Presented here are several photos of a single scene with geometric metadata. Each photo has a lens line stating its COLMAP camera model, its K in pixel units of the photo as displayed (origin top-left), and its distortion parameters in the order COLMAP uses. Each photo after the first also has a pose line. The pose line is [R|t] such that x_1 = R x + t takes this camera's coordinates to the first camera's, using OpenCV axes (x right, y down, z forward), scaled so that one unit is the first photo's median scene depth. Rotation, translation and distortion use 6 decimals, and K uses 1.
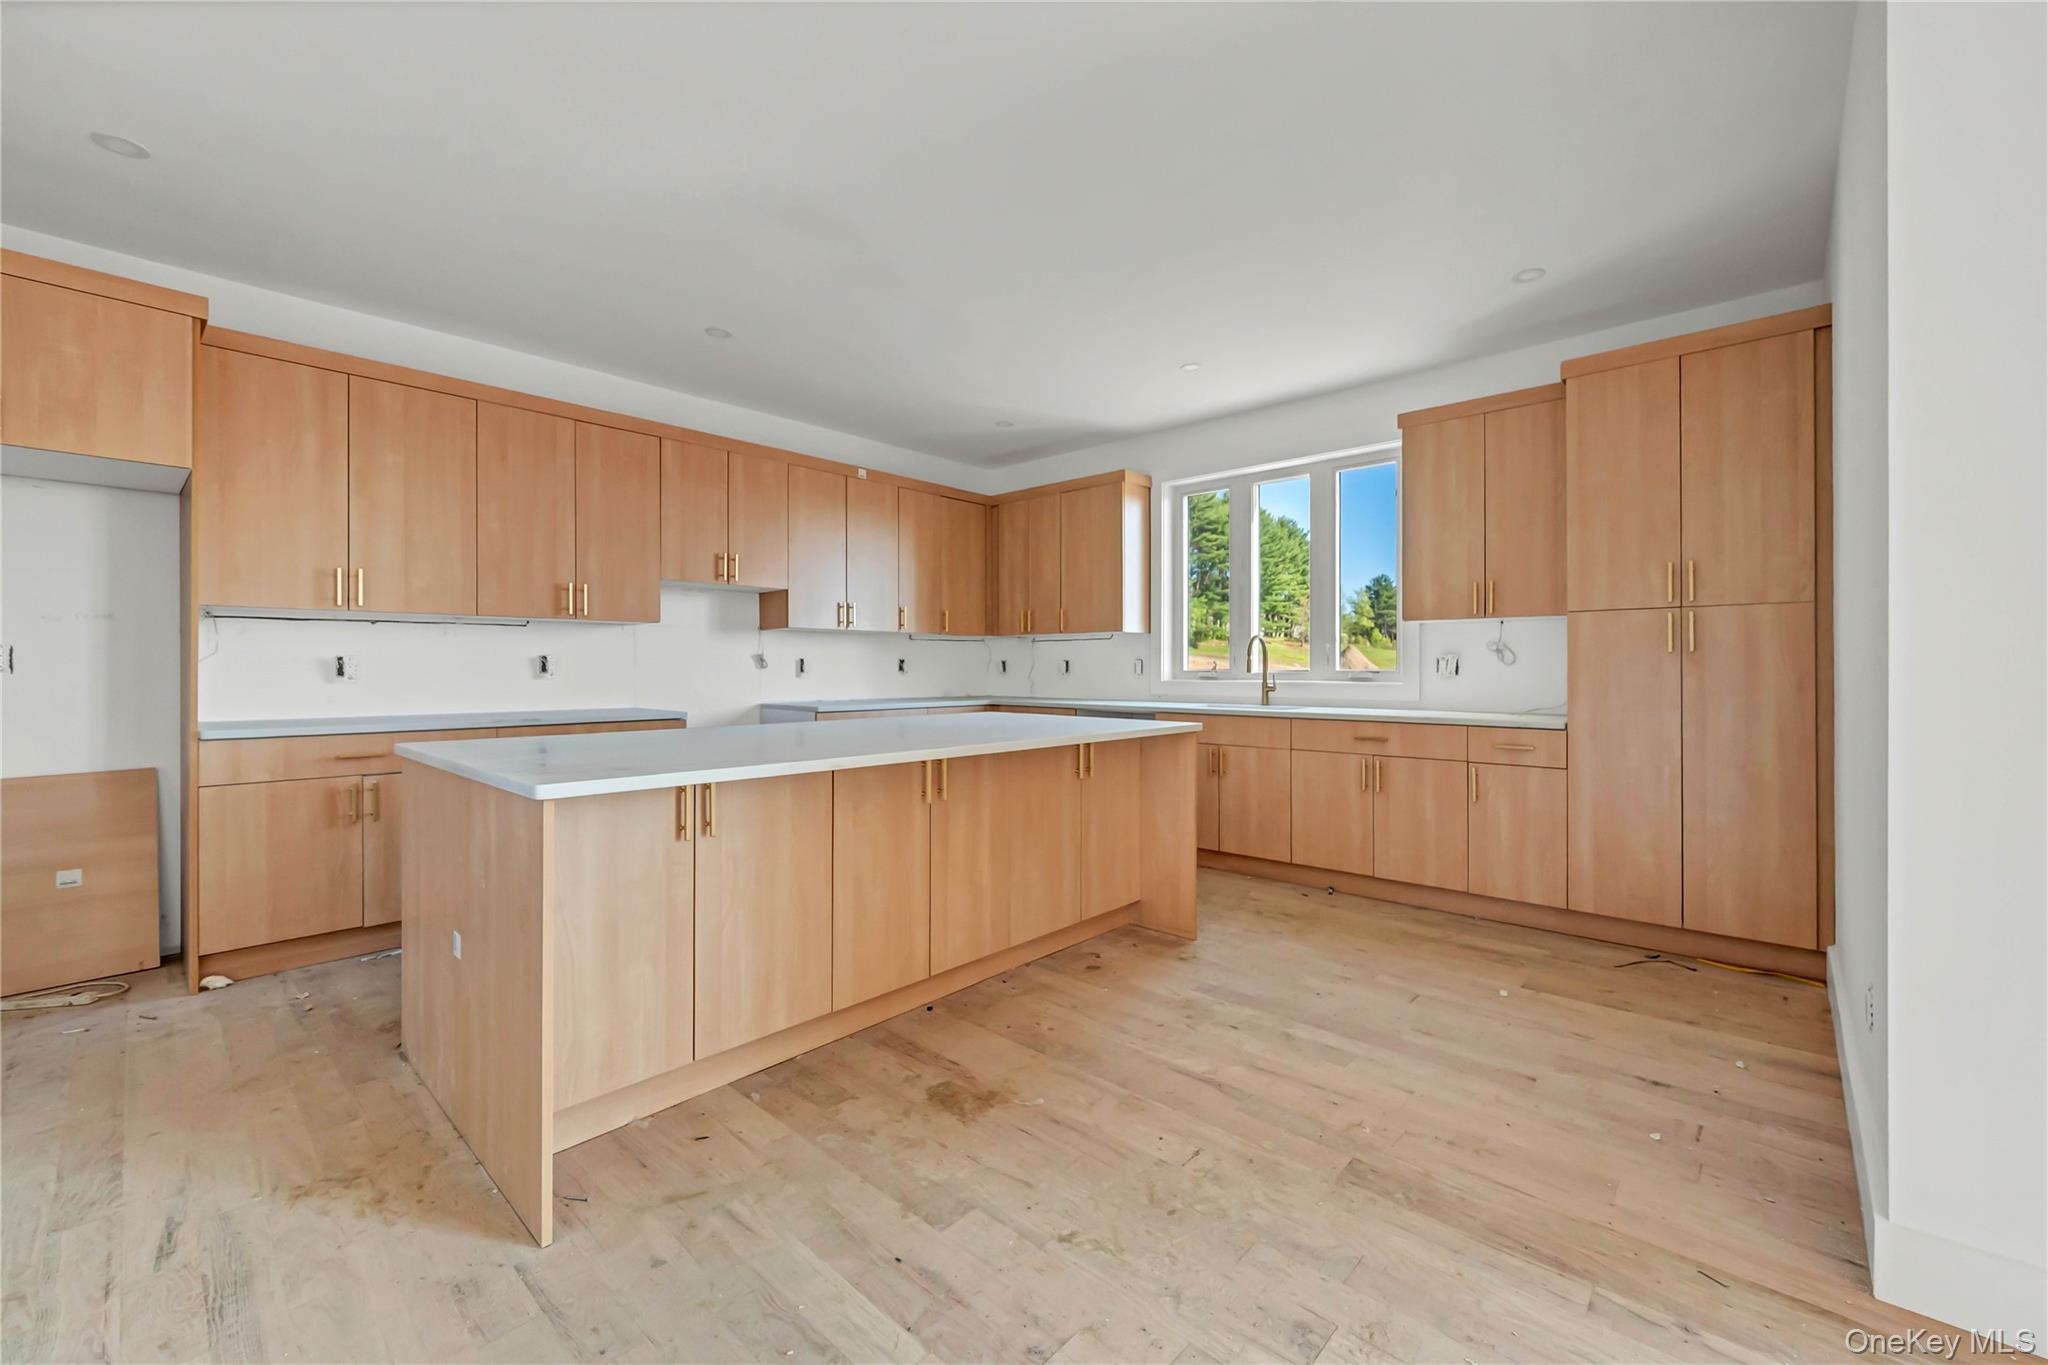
lens RADIAL K [[830.7, 0, 1041.1], [0, 830.7, 655.7], [0, 0, 1]] dist [-0.000787, -0.000864]
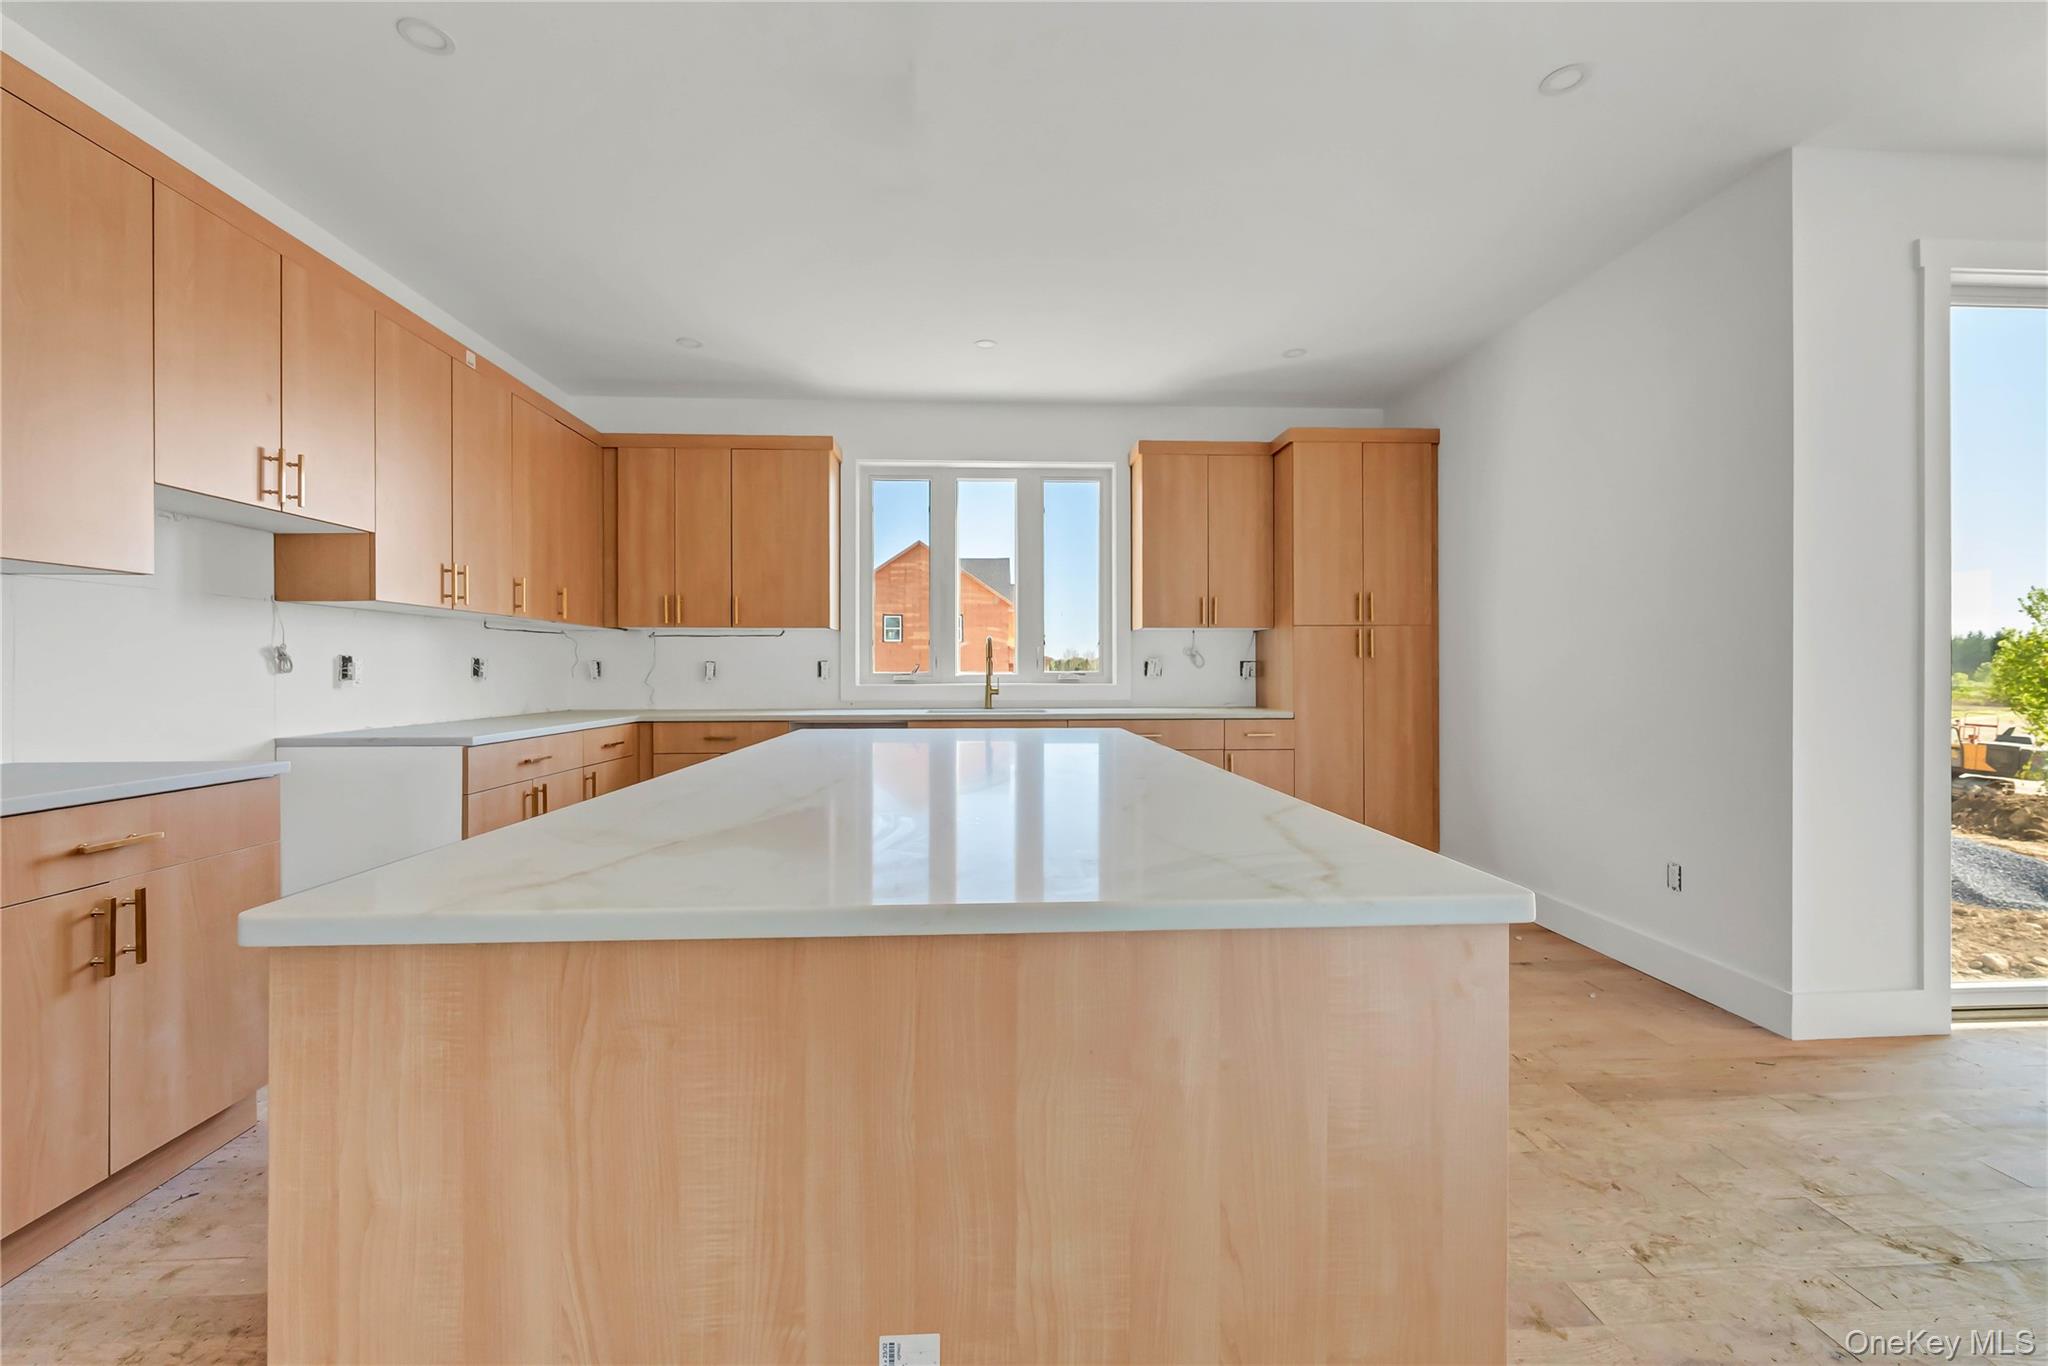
lens RADIAL K [[830.7, 0, 989.1], [0, 830.7, 671.5], [0, 0, 1]] dist [-0.000787, -0.000864]
pose [[0.700607, -0.002365, 0.713543, -0.428574], [-0.009035, 0.999885, 0.012184, 0.003969], [-0.713490, -0.014983, 0.700505, 0.313414]]
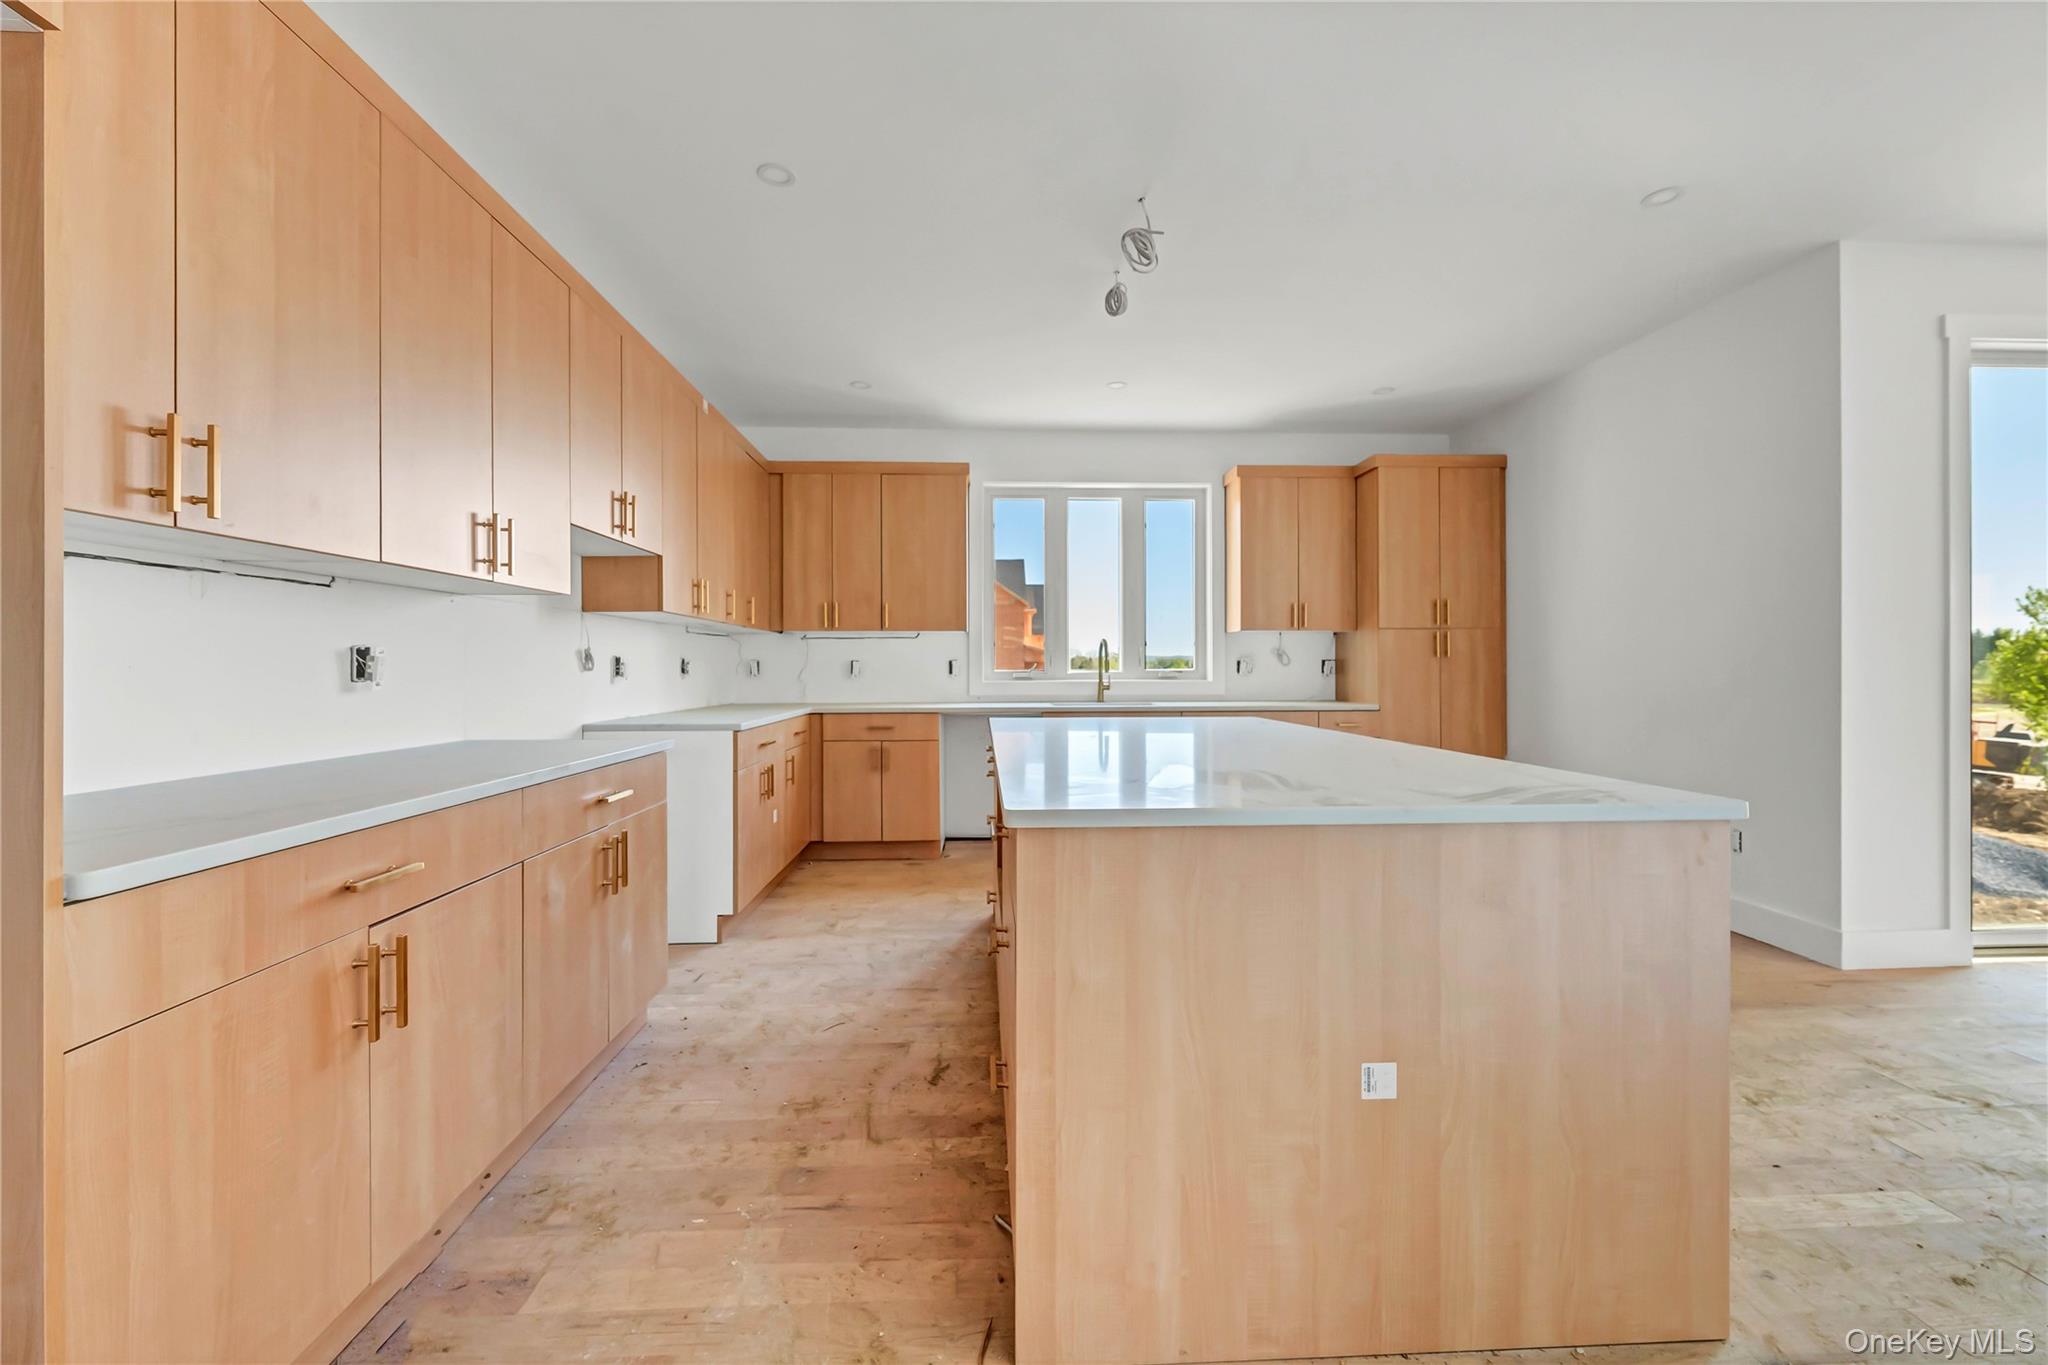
lens RADIAL K [[830.7, 0, 968.8], [0, 830.7, 668.6], [0, 0, 1]] dist [-0.000787, -0.000864]
pose [[0.706428, -0.001882, 0.707783, -0.636054], [-0.008299, 0.999906, 0.010941, 0.004271], [-0.707736, -0.013603, 0.706346, 0.344060]]
